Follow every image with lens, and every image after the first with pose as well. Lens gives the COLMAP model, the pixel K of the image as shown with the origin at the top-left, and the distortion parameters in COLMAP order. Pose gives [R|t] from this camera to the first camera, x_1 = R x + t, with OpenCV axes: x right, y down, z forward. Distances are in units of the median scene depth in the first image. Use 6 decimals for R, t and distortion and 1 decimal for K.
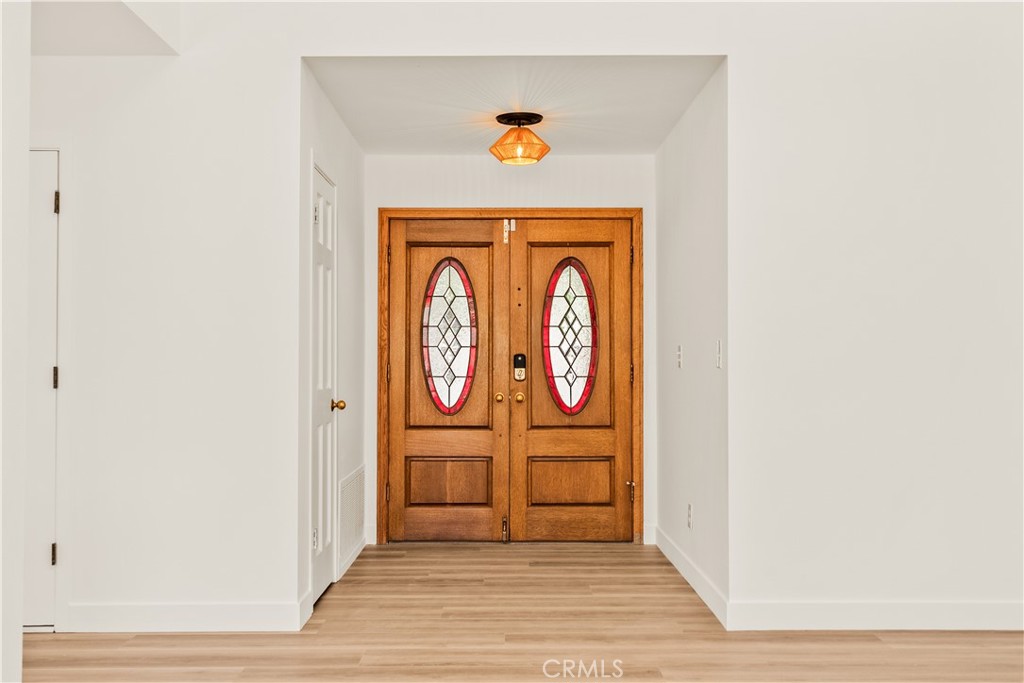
lens RADIAL K [[986.3, 0, 513.2], [0, 986.3, 340.3], [0, 0, 1]] dist [0.011581, 0.000000]
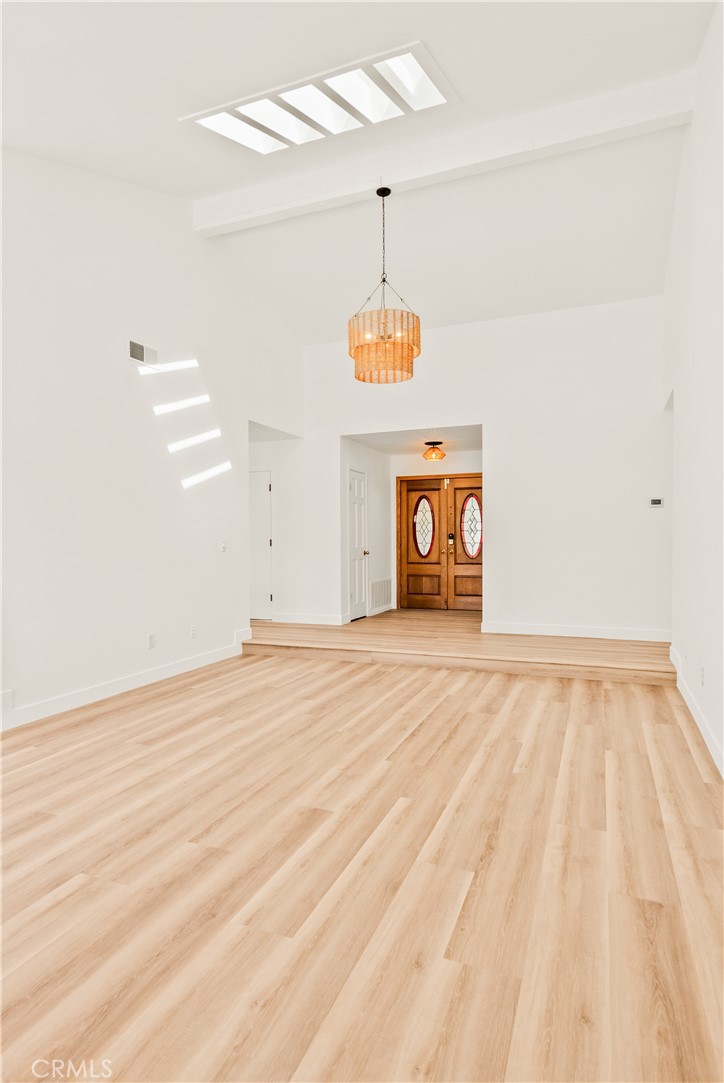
lens RADIAL K [[593.5, 0, 361.1], [0, 593.5, 541.8], [0, 0, 1]] dist [0.000190, 0.000001]
pose [[0.920559, -0.003837, -0.390585, 0.376275], [0.014692, 0.999584, 0.024806, -0.005971], [0.390328, -0.028574, 0.920232, -0.445370]]
